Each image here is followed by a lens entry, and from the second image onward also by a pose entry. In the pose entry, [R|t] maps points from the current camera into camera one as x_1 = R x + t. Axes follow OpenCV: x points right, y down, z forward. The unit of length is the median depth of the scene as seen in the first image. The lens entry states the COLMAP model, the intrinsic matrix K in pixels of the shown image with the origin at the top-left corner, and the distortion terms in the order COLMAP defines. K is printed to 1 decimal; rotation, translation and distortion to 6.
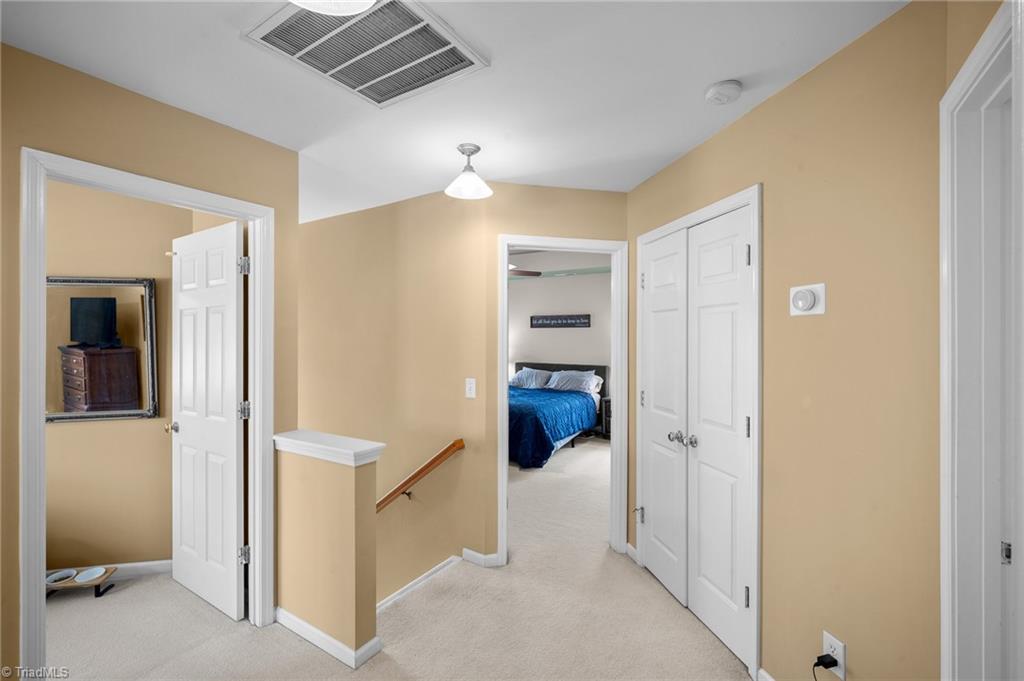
lens RADIAL K [[448.0, 0, 512.0], [0, 448.0, 340.5], [0, 0, 1]] dist [-0.002046, -0.000179]
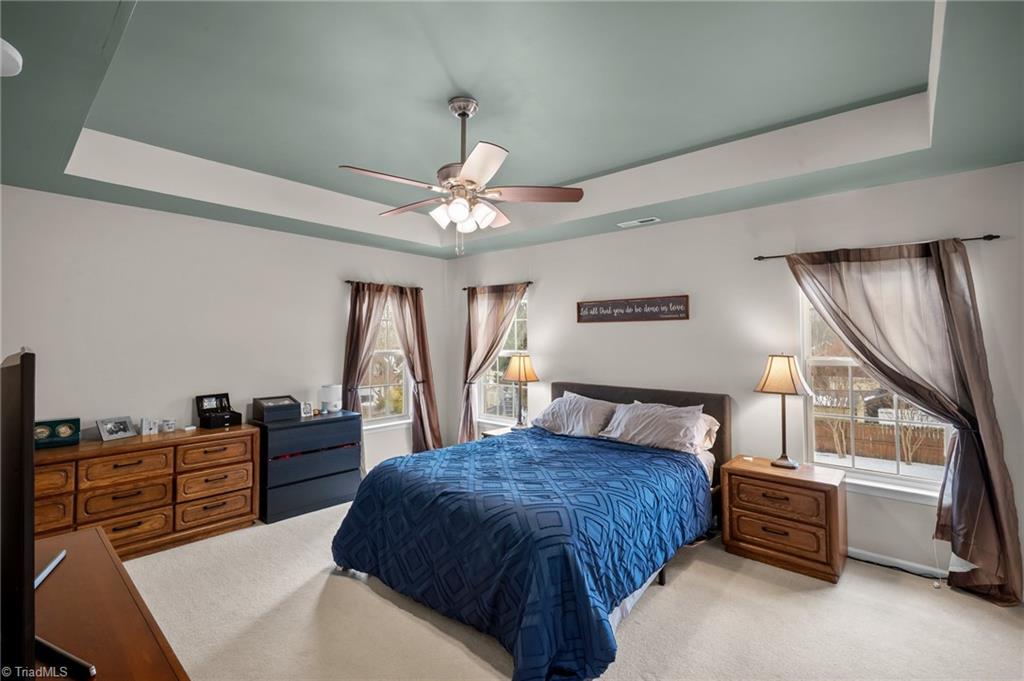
lens RADIAL K [[448.0, 0, 512.0], [0, 448.0, 340.5], [0, 0, 1]] dist [-0.002046, -0.000179]
pose [[0.988249, -0.007403, -0.152673, 0.051016], [0.006254, 0.999948, -0.008005, -0.001534], [0.152725, 0.006956, 0.988244, 0.465588]]
